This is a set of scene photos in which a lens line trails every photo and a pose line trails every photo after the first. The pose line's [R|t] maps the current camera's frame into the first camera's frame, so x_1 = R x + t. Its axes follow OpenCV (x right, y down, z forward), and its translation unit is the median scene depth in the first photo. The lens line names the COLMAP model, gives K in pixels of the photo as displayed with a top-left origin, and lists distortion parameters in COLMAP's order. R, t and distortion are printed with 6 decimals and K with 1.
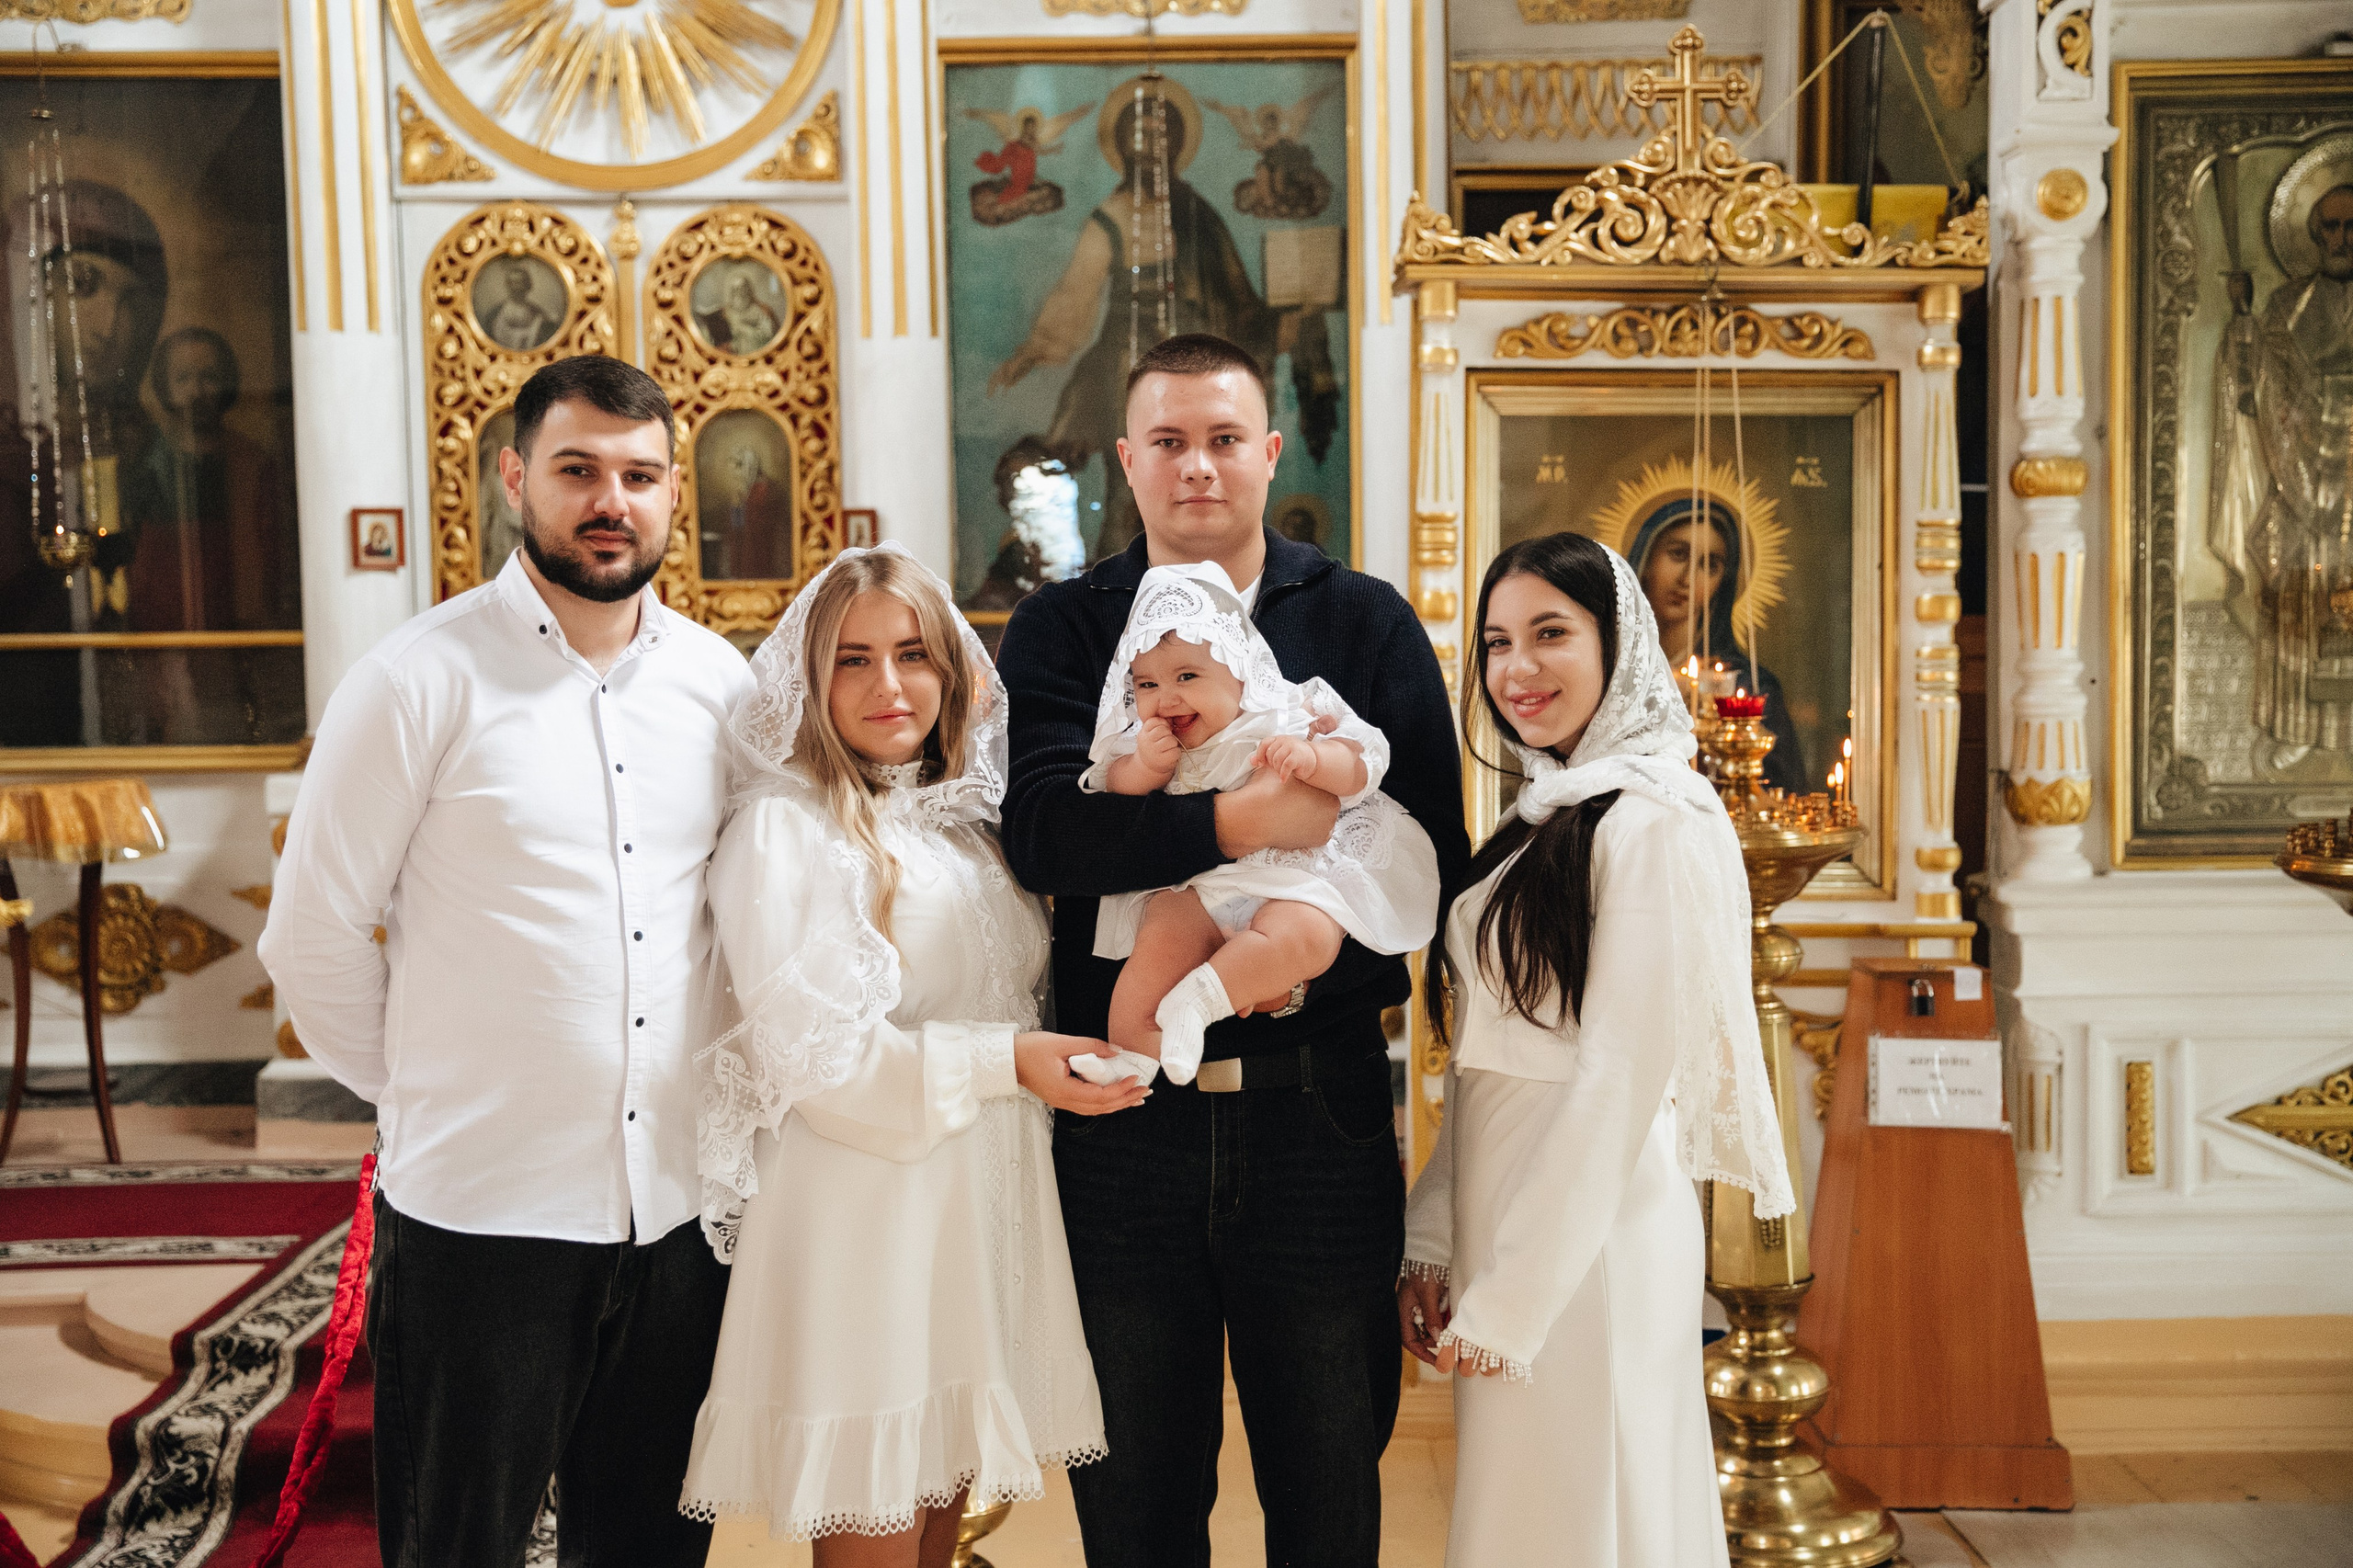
lens RADIAL K [[2809.9, 0, 1176.5], [0, 2809.9, 784.0], [0, 0, 1]] dist [0.026624, 0.140166]
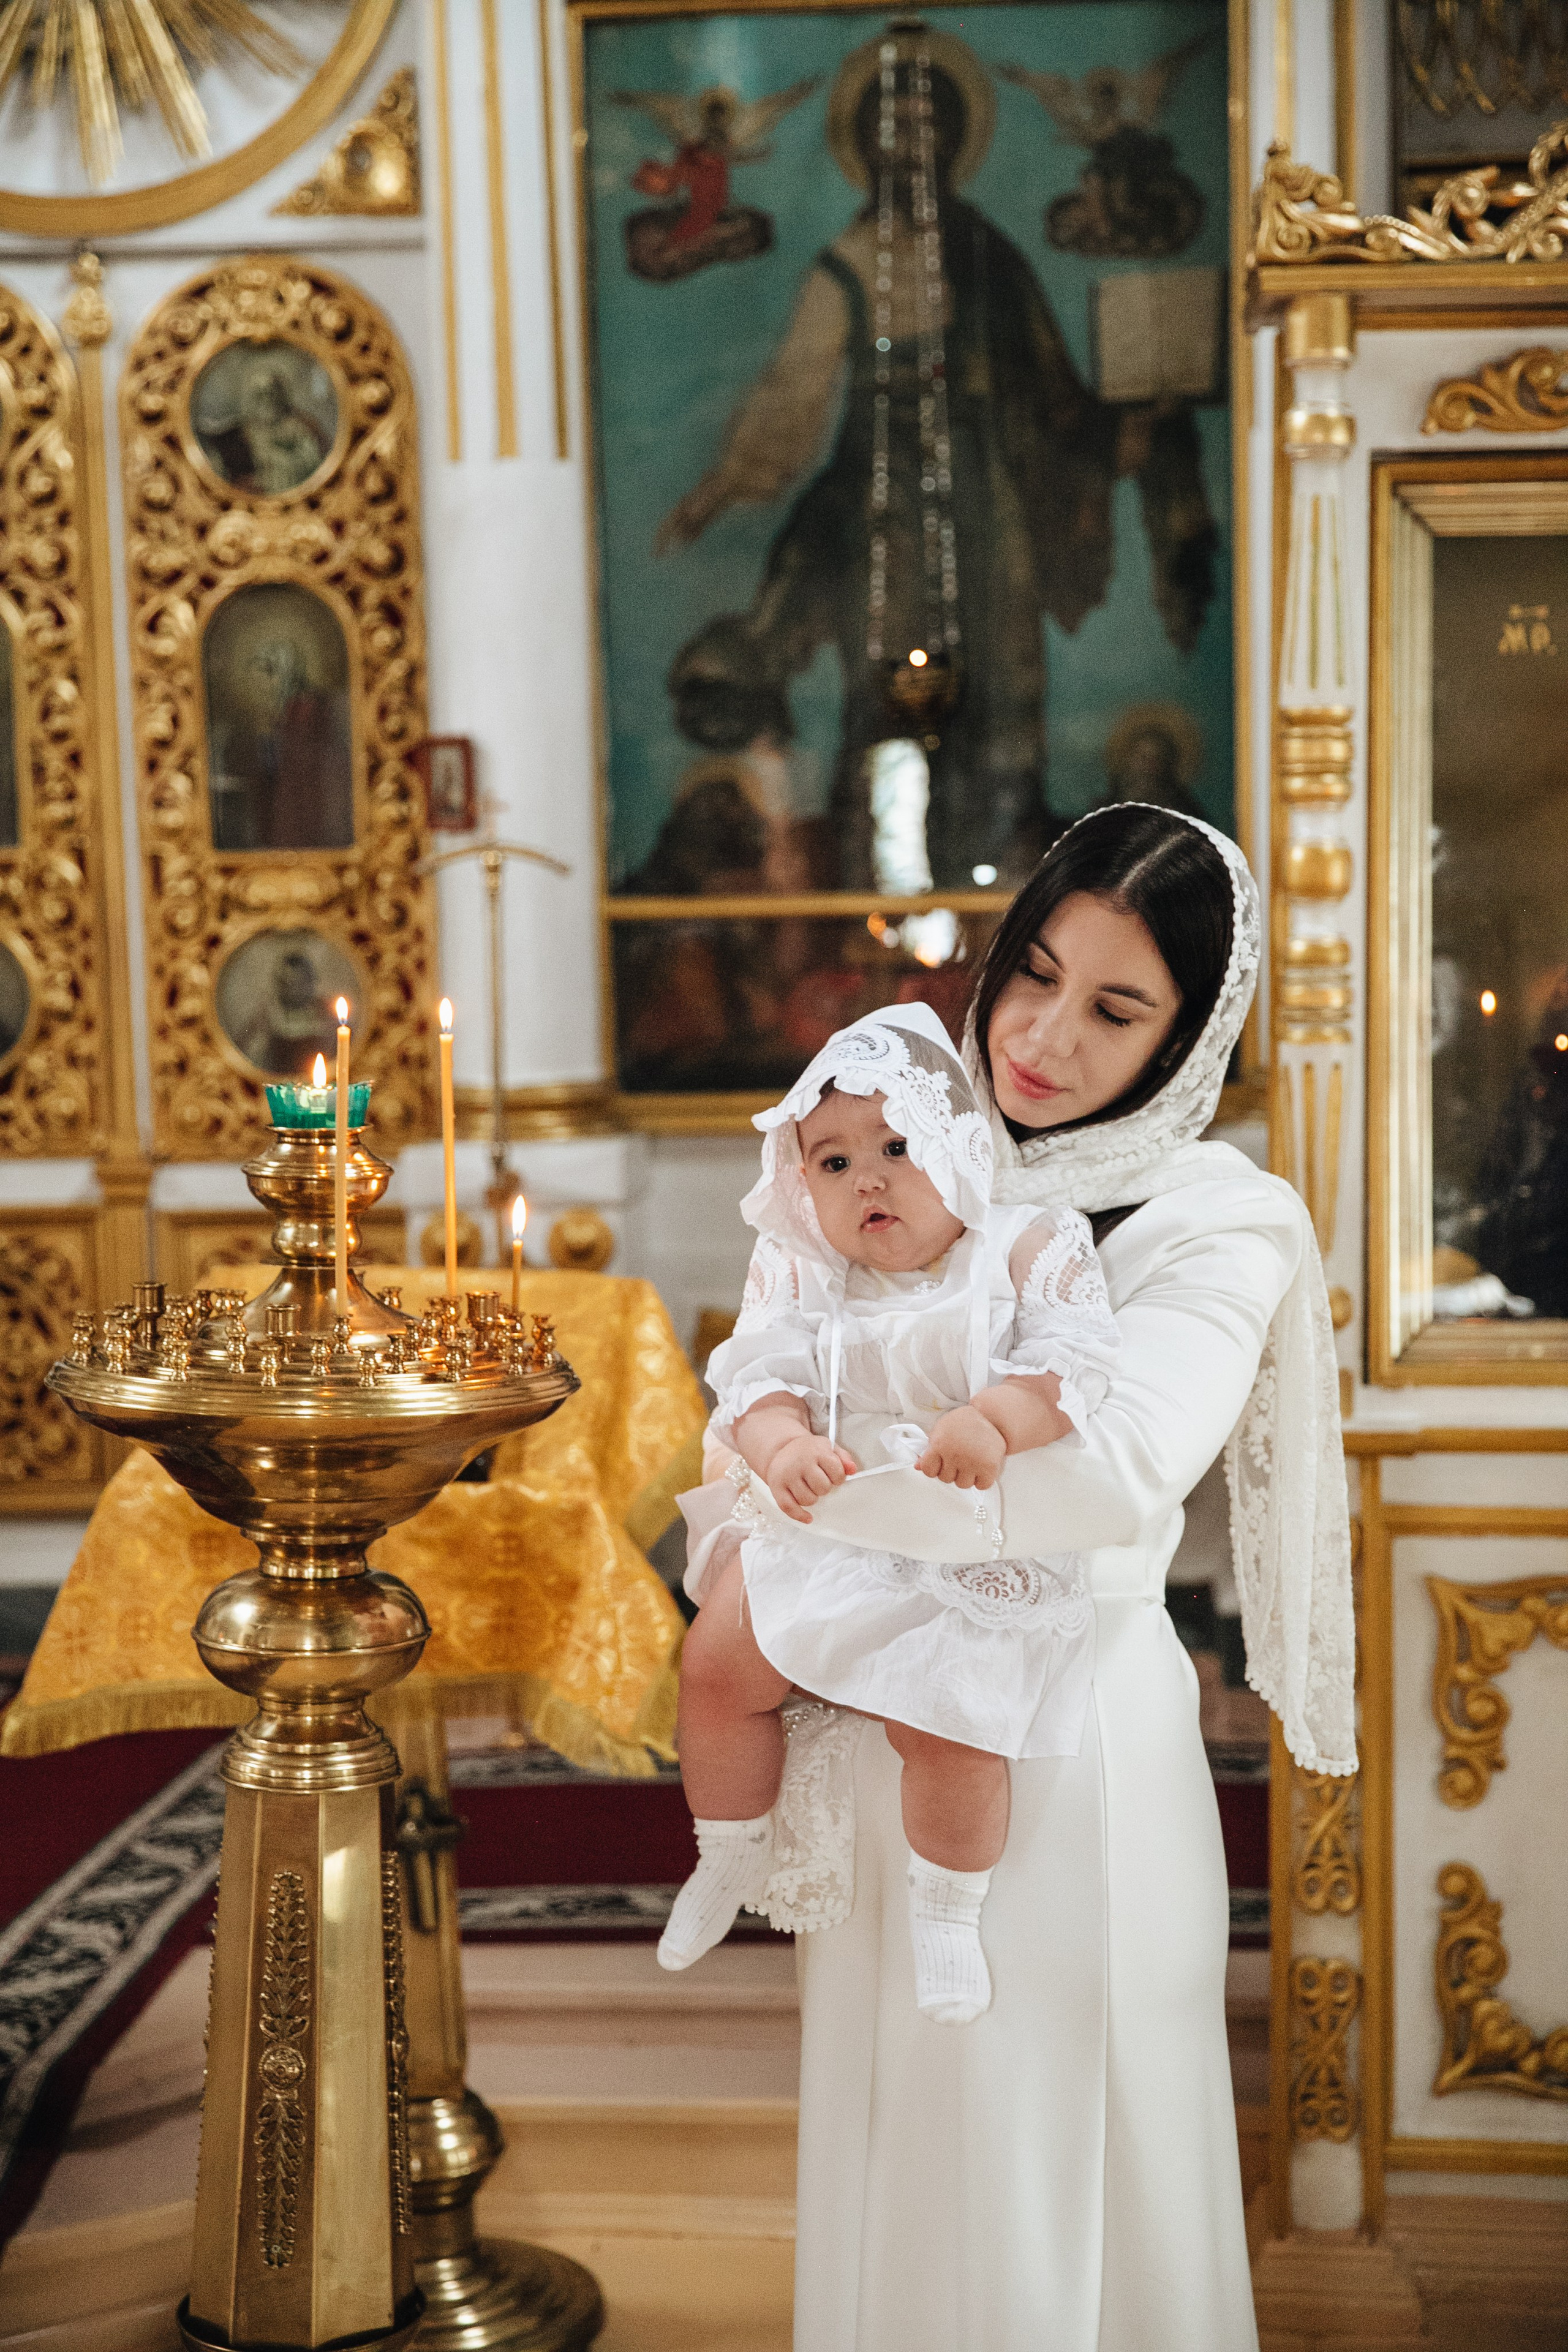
lens RADIAL K [[3776.9, 0, 749.3], [0, 3776.9, 1185.2], [0, 0, 1]] dist [0.155964, -0.054236]
pose [[0.995308, -0.001539, -0.096746, 0.037266], [0.002648, 0.999932, 0.011338, -0.006193], [0.096722, -0.011541, 0.995245, 0.155781]]
